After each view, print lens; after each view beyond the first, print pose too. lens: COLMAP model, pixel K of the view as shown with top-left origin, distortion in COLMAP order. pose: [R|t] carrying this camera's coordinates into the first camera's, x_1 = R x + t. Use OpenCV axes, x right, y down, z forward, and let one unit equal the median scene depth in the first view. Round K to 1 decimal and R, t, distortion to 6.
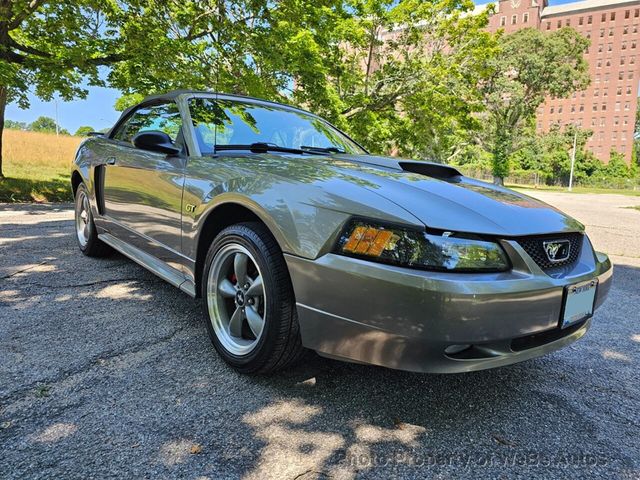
lens RADIAL K [[440.9, 0, 317.7], [0, 440.9, 243.9], [0, 0, 1]] dist [0.032039, -0.027346]
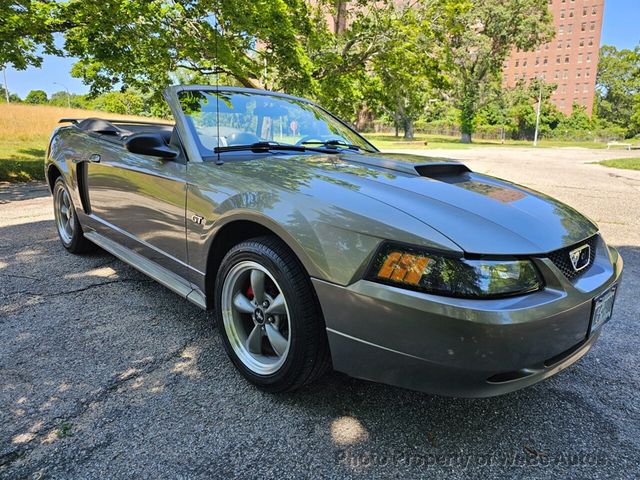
lens RADIAL K [[440.9, 0, 315.9], [0, 440.9, 240.9], [0, 0, 1]] dist [0.032039, -0.027346]
pose [[0.997420, -0.042862, 0.057579, -0.078598], [0.038193, 0.996072, 0.079881, -0.089924], [-0.060777, -0.077476, 0.995140, 0.028905]]
